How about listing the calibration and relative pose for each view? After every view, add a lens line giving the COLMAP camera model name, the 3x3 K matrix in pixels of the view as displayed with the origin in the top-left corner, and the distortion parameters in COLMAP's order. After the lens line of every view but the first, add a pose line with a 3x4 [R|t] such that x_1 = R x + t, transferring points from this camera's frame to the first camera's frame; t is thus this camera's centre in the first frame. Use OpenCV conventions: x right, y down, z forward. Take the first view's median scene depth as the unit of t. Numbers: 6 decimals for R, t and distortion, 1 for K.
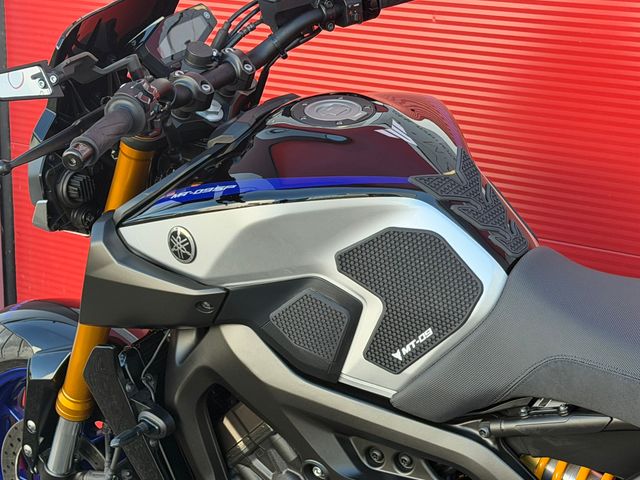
lens RADIAL K [[1593.8, 0, 318.1], [0, 1593.8, 238.0], [0, 0, 1]] dist [0.143968, 0.000000]
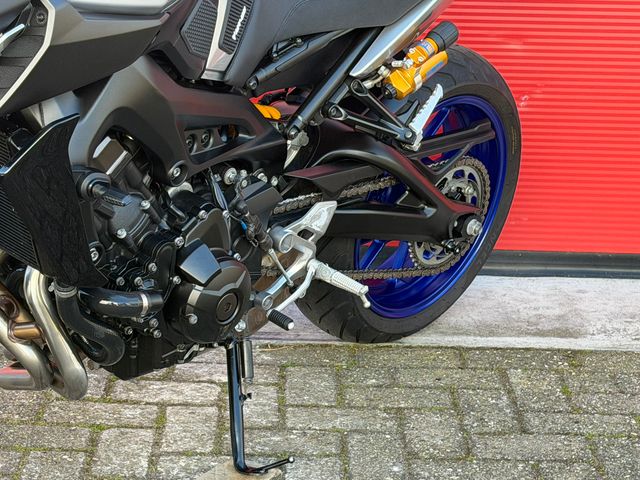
lens RADIAL K [[1593.8, 0, 303.1], [0, 1593.8, 247.0], [0, 0, 1]] dist [0.143968, 0.000000]
pose [[0.077301, -0.299582, 0.950934, -1.093613], [0.241021, 0.931114, 0.273745, -0.091536], [-0.967437, 0.208034, 0.144181, 0.785726]]
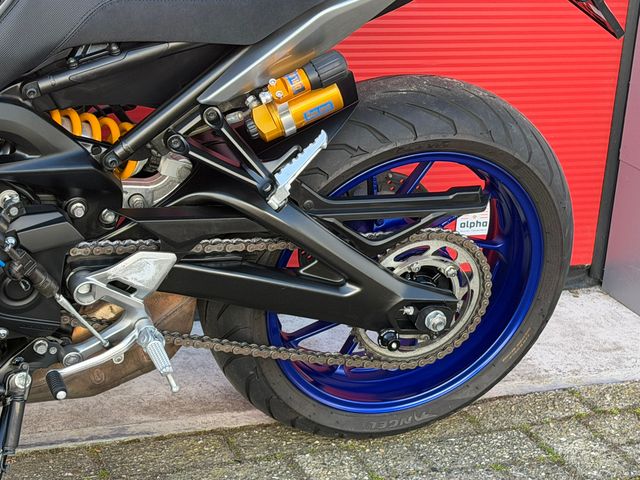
lens RADIAL K [[1593.8, 0, 310.8], [0, 1593.8, 233.9], [0, 0, 1]] dist [0.143968, 0.000000]
pose [[0.502875, -0.238412, 0.830829, -0.656899], [0.156876, 0.970418, 0.183516, 0.047740], [-0.850004, 0.038052, 0.525400, 0.307578]]
